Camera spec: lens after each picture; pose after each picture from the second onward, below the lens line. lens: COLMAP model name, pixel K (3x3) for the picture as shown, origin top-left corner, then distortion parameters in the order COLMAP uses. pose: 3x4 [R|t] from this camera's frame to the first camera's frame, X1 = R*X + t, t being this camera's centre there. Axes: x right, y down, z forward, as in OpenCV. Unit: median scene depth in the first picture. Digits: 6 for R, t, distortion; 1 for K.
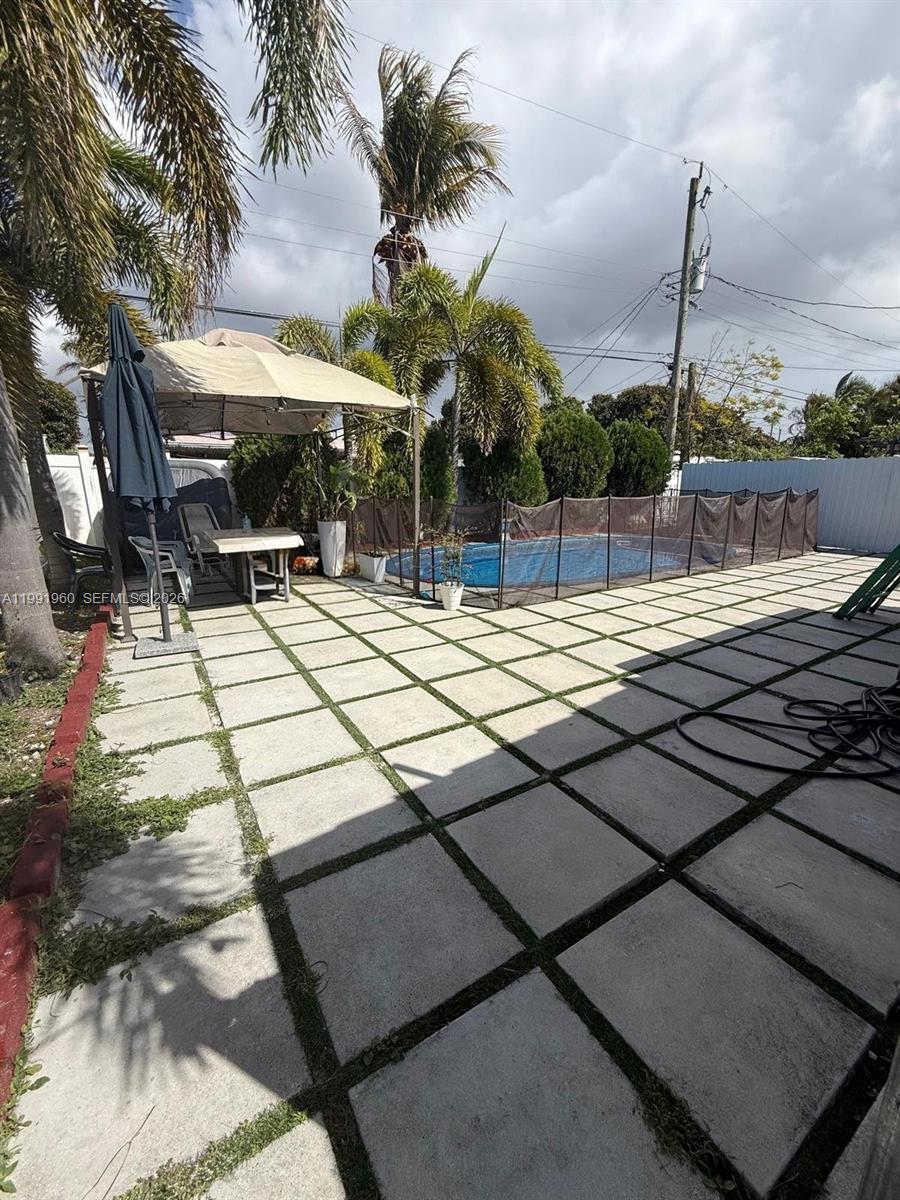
lens RADIAL K [[475.6, 0, 450.0], [0, 475.6, 600.0], [0, 0, 1]] dist [0.000207, 0.000519]
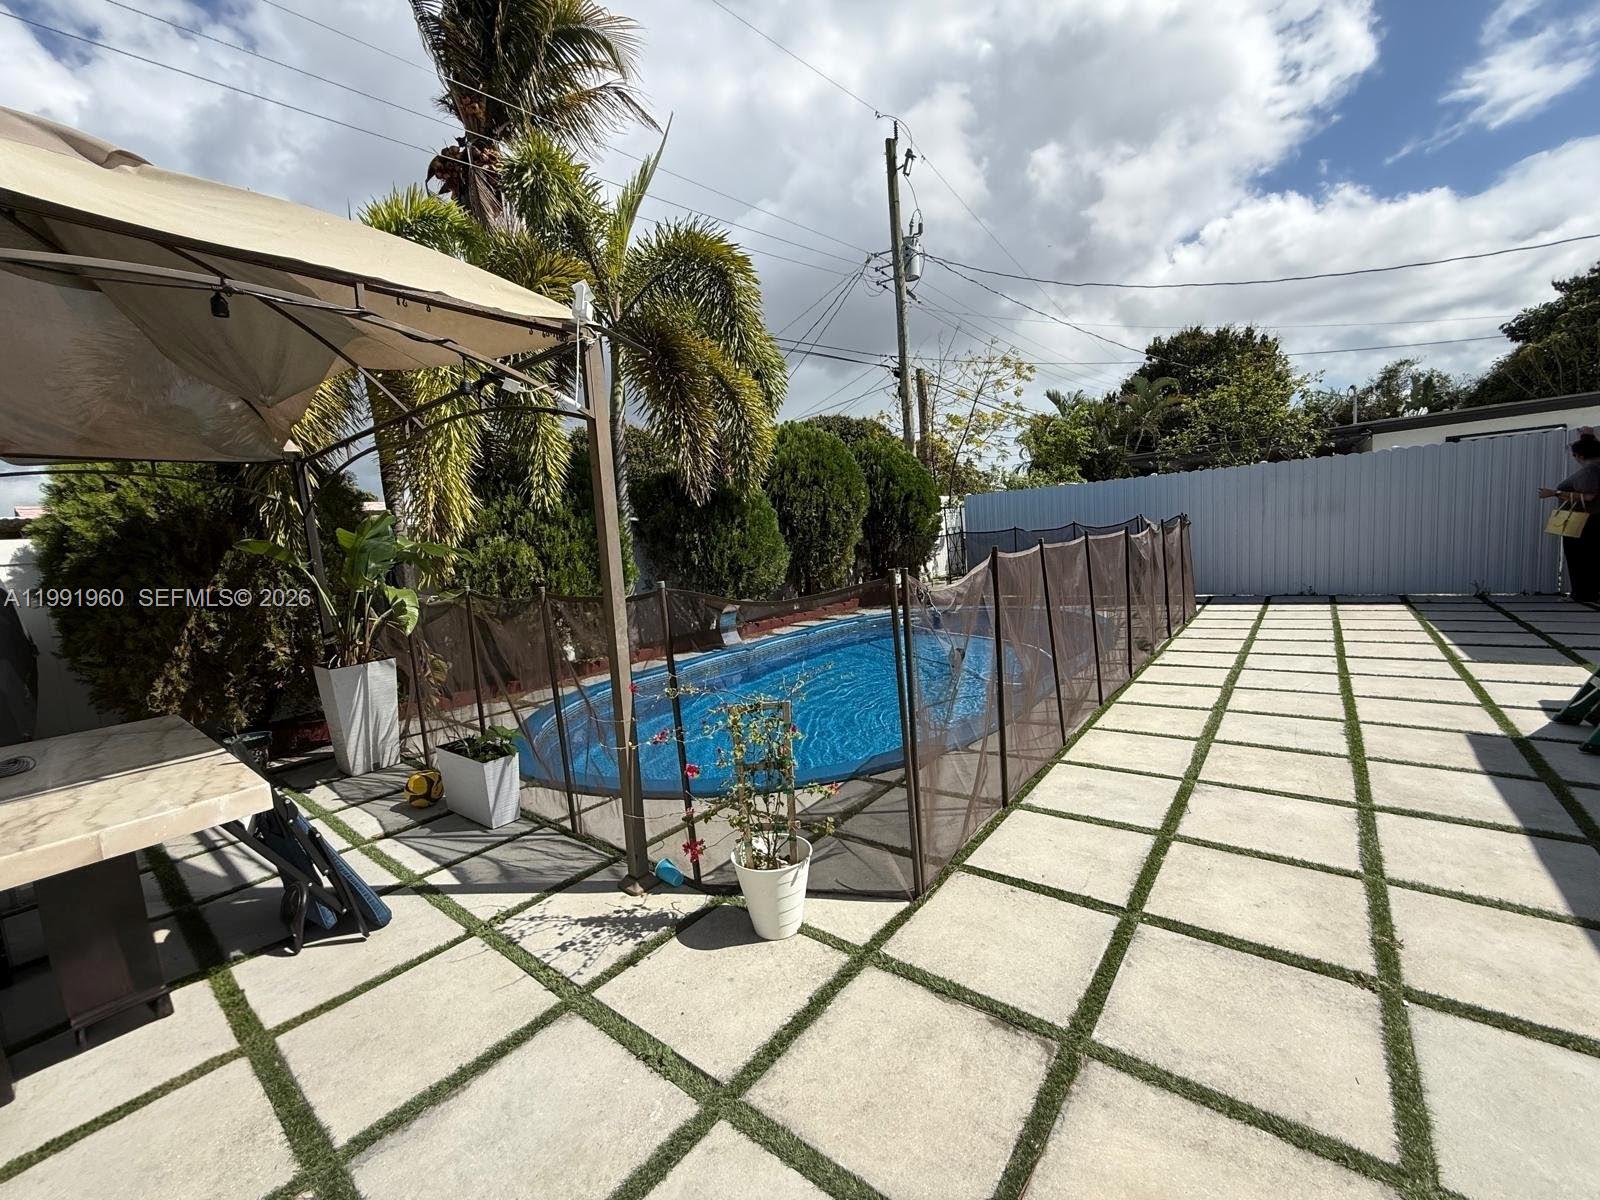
lens RADIAL K [[634.1, 0, 791.6], [0, 634.1, 603.1], [0, 0, 1]] dist [0.000207, 0.000519]
pose [[0.942329, -0.107616, 0.316914, -0.051369], [0.154748, 0.979698, -0.127454, -0.071294], [-0.296764, 0.169146, 0.939852, 0.297186]]
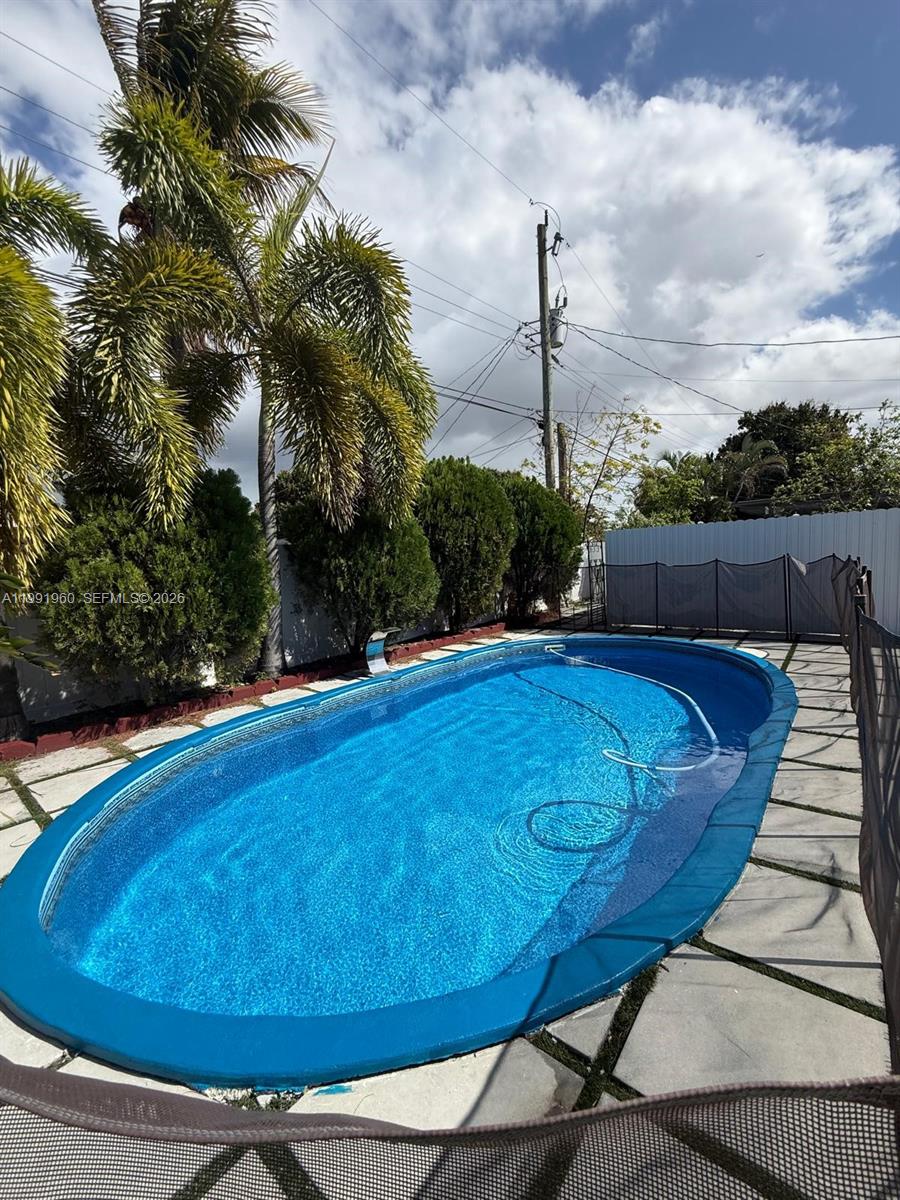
lens RADIAL K [[475.6, 0, 450.0], [0, 475.6, 600.0], [0, 0, 1]] dist [0.000207, 0.000519]
pose [[0.944291, -0.071333, 0.321289, 0.024074], [0.124458, 0.981131, -0.147958, -0.121458], [-0.304672, 0.179703, 0.935351, 0.476323]]
